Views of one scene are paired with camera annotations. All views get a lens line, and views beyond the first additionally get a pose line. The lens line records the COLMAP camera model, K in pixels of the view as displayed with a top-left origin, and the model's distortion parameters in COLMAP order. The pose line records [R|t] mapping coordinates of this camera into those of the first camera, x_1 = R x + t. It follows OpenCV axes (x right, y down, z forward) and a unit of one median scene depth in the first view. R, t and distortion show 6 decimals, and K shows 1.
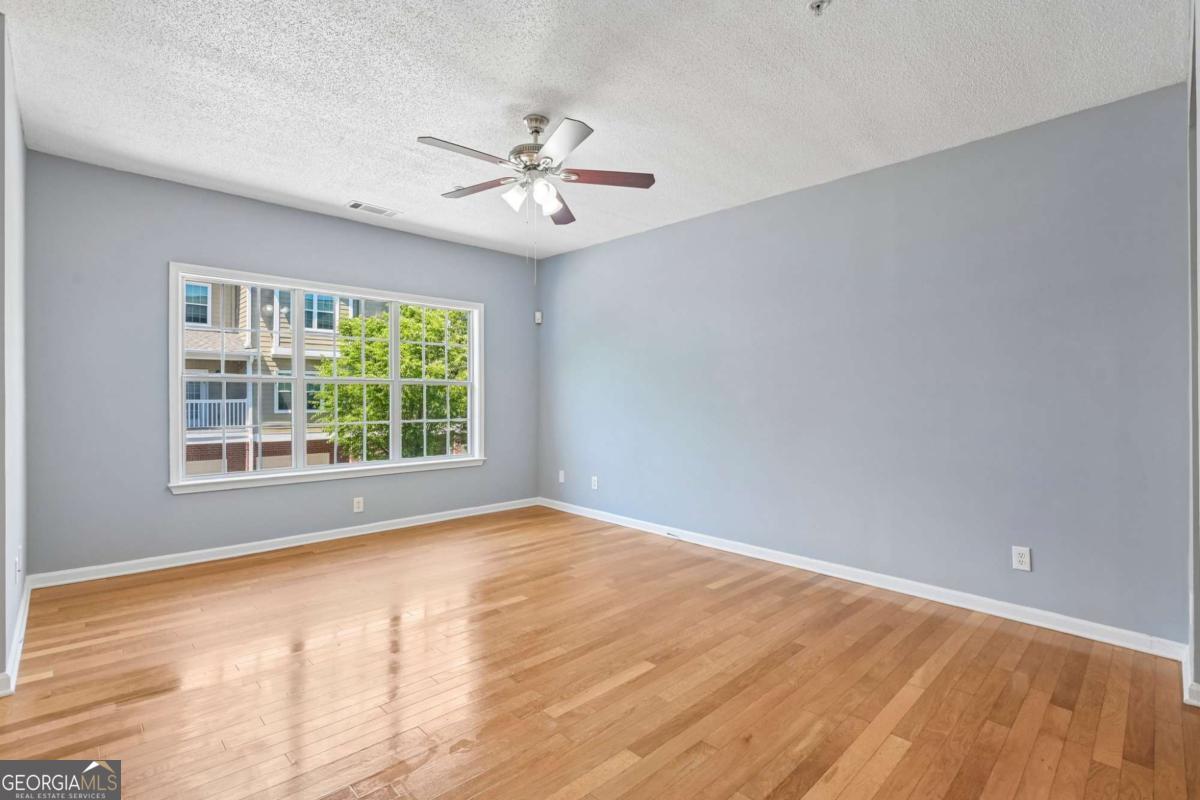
lens RADIAL K [[555.2, 0, 594.3], [0, 555.2, 398.2], [0, 0, 1]] dist [-0.011078, -0.004203]
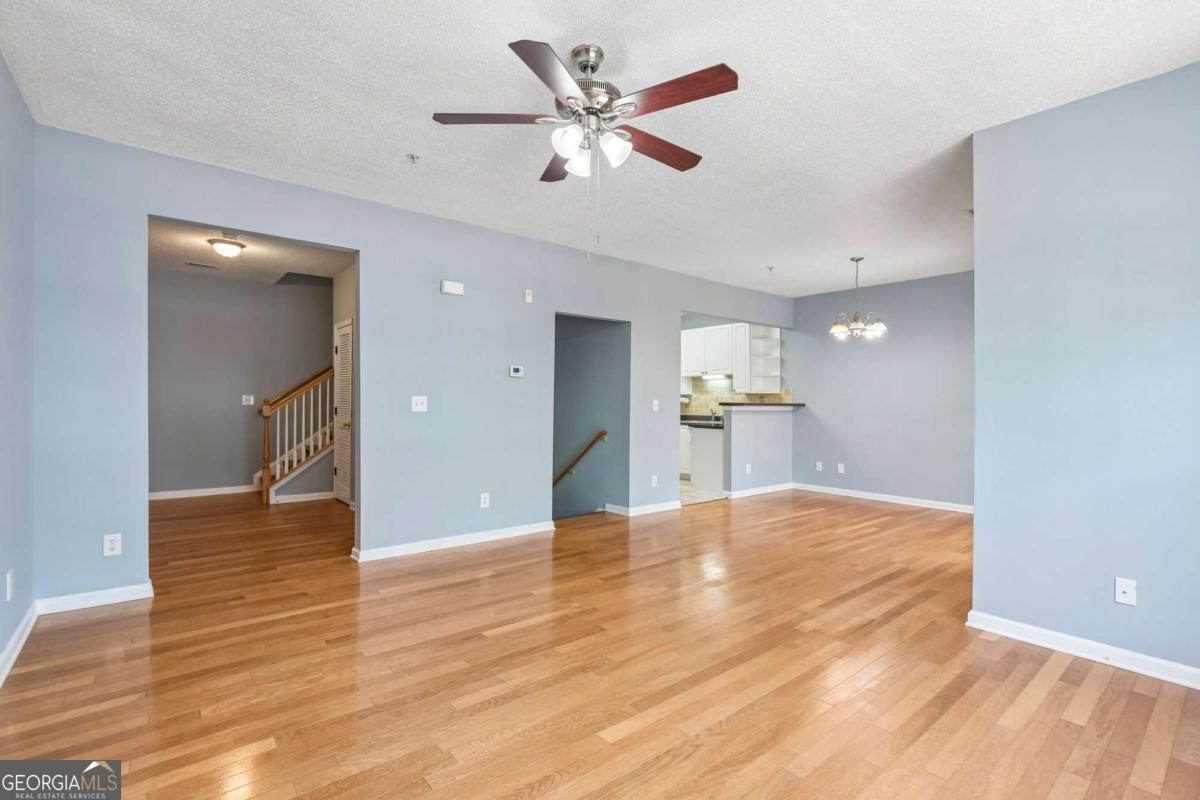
lens RADIAL K [[555.2, 0, 600.6], [0, 555.2, 395.6], [0, 0, 1]] dist [-0.011078, -0.004203]
pose [[-0.996922, -0.014399, 0.077064, -0.207464], [-0.015038, 0.999857, -0.007710, -0.009313], [-0.076942, -0.008845, -0.996996, 2.027940]]
